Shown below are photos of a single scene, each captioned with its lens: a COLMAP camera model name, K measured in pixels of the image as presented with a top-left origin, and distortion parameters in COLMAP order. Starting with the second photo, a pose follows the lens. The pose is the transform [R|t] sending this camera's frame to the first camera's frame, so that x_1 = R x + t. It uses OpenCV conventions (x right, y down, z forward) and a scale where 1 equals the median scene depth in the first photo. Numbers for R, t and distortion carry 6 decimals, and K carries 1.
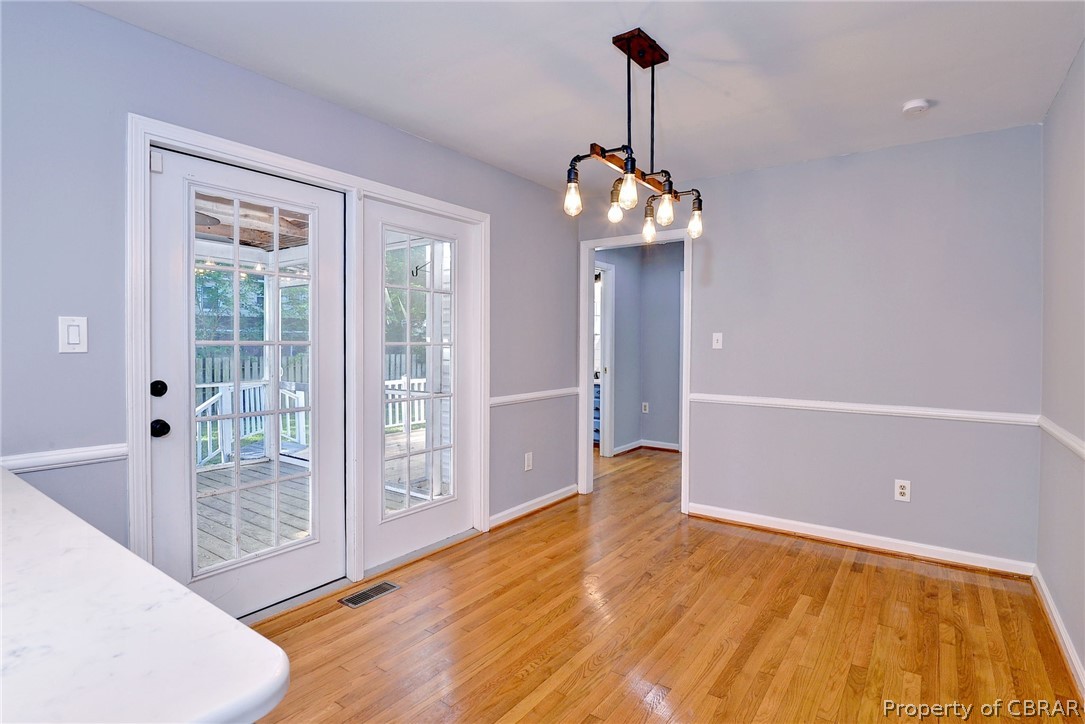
lens RADIAL K [[549.6, 0, 540.9], [0, 549.6, 340.4], [0, 0, 1]] dist [0.000022, -0.008888]
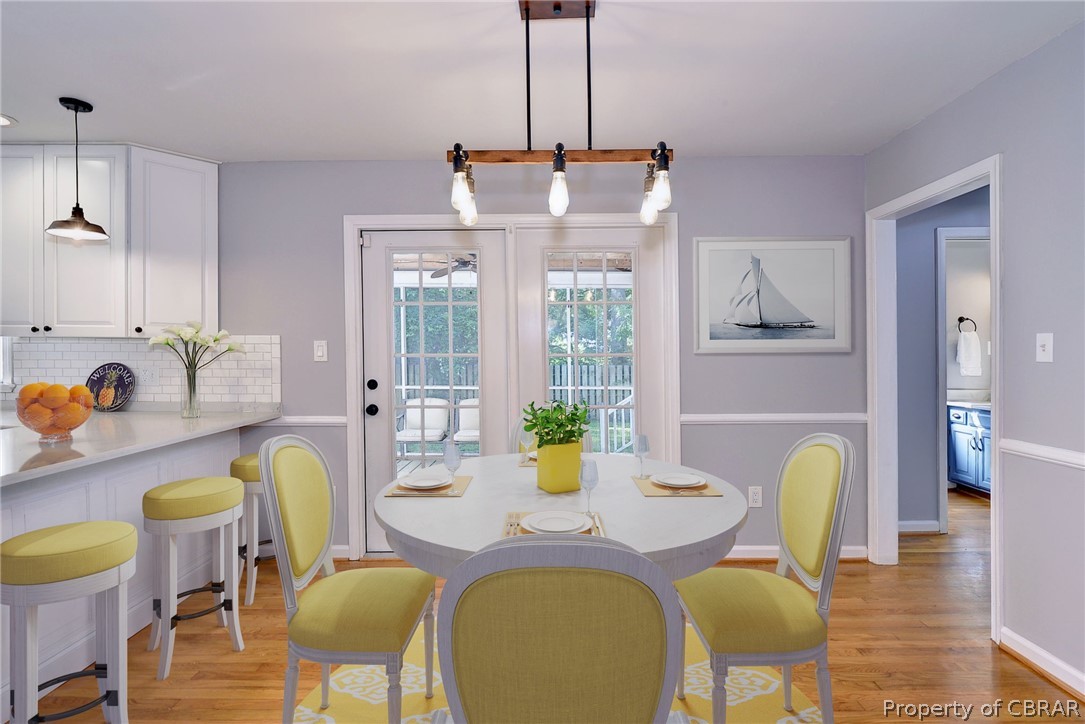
lens RADIAL K [[549.6, 0, 540.9], [0, 549.6, 340.4], [0, 0, 1]] dist [0.000022, -0.008888]
pose [[0.575071, -0.023193, -0.817775, 0.683657], [0.010674, 0.999726, -0.020847, -0.000416], [0.818034, 0.003259, 0.575161, 0.388898]]
